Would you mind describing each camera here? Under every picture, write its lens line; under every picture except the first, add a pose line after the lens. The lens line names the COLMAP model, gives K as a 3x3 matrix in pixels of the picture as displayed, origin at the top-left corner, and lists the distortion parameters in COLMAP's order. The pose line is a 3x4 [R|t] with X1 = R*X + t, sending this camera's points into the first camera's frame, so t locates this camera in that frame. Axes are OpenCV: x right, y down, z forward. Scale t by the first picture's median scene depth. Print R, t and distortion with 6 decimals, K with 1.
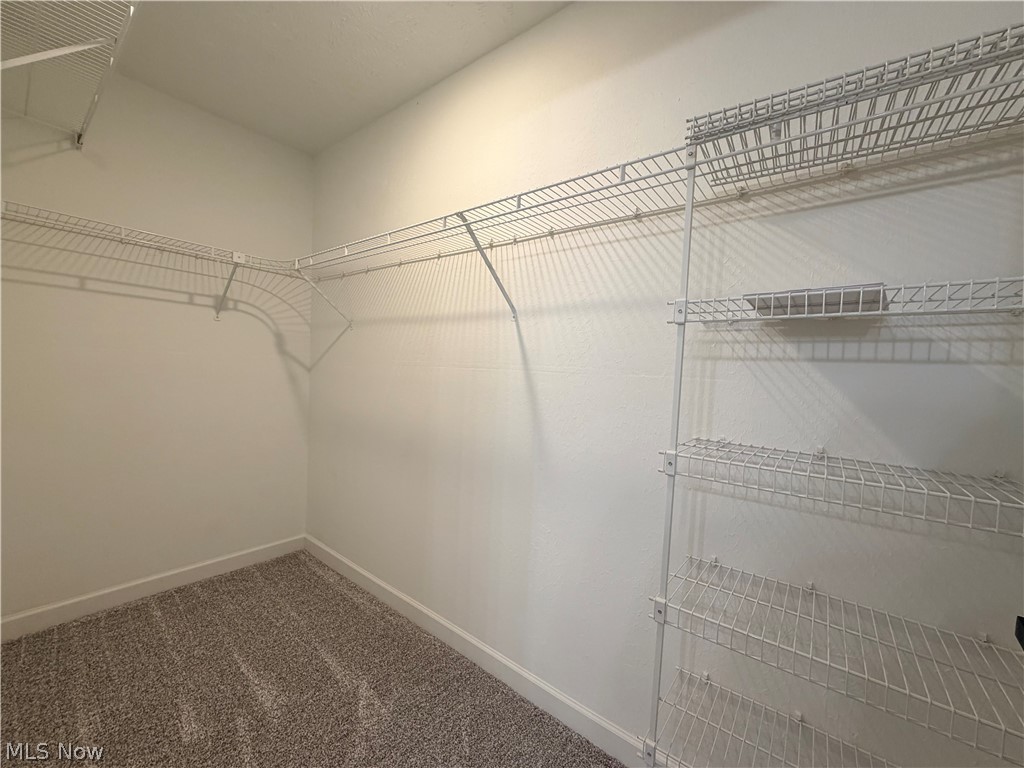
lens RADIAL K [[406.7, 0, 510.3], [0, 406.7, 386.9], [0, 0, 1]] dist [-0.003363, -0.000103]
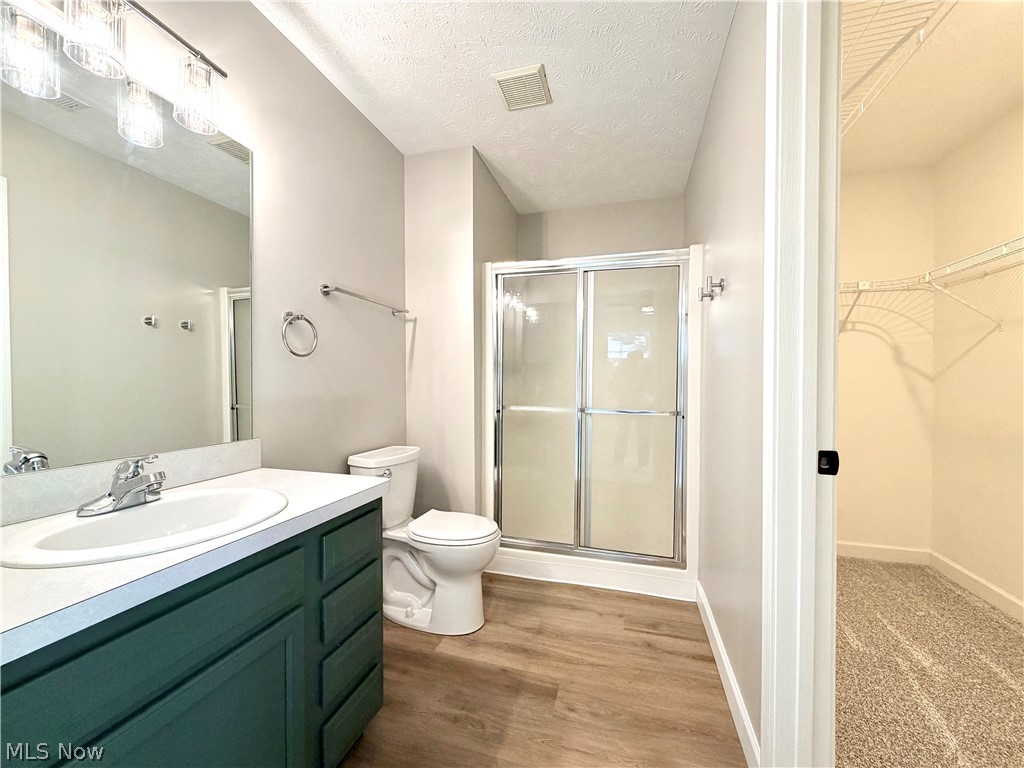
lens RADIAL K [[406.7, 0, 510.3], [0, 406.7, 386.9], [0, 0, 1]] dist [-0.003363, -0.000103]
pose [[0.371212, -0.036436, -0.927833, 0.031867], [-0.025294, 0.998462, -0.049330, 0.052666], [0.928204, 0.041781, 0.369719, -0.321793]]
